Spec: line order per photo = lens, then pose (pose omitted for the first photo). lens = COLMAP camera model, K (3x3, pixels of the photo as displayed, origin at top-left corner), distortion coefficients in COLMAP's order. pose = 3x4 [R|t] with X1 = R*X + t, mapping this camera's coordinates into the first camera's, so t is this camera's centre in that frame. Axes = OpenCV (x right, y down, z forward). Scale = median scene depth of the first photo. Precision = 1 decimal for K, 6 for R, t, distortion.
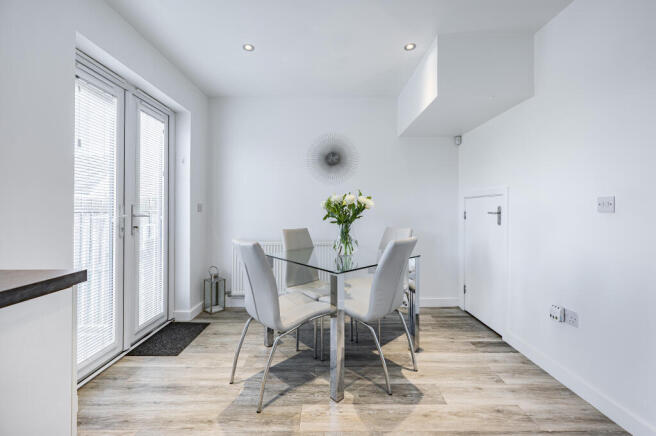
lens RADIAL K [[271.8, 0, 327.6], [0, 271.8, 203.7], [0, 0, 1]] dist [0.000752, 0.001151]
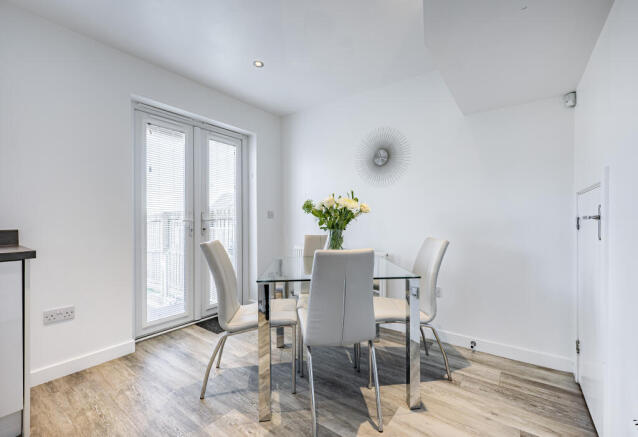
lens RADIAL K [[270.6, 0, 337.3], [0, 270.6, 215.9], [0, 0, 1]] dist [0.002375, 0.000965]
pose [[0.820702, -0.007495, -0.571307, 0.582157], [0.012495, 0.999910, 0.004833, 0.025274], [0.571220, -0.011105, 0.820722, 0.303110]]
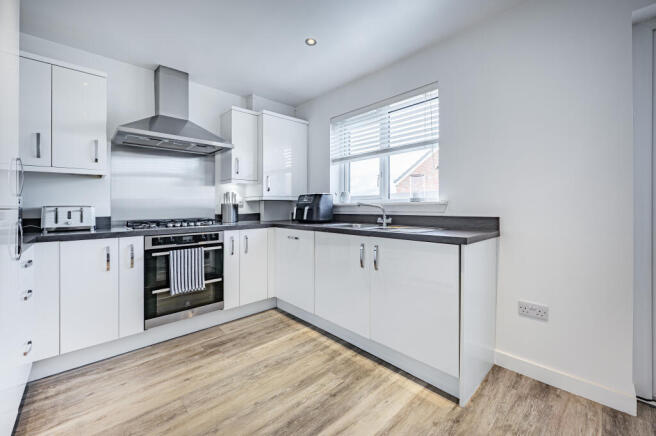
lens RADIAL K [[271.8, 0, 330.4], [0, 271.8, 208.4], [0, 0, 1]] dist [0.000752, 0.001151]
pose [[-0.730015, 0.007162, -0.683394, 0.342319], [0.018689, 0.999780, -0.009486, 0.027625], [0.683176, -0.019697, -0.729988, 0.691489]]
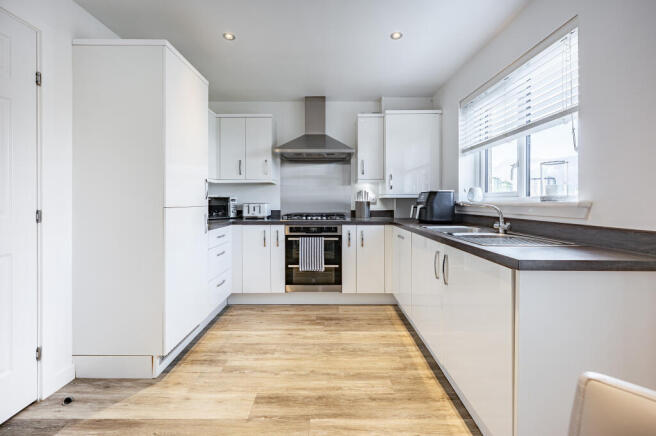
lens RADIAL K [[271.8, 0, 321.5], [0, 271.8, 203.1], [0, 0, 1]] dist [0.000752, 0.001151]
pose [[-0.999901, -0.000652, 0.014059, -0.040994], [-0.000823, 0.999925, -0.012195, 0.011098], [-0.014050, -0.012205, -0.999827, 0.888874]]
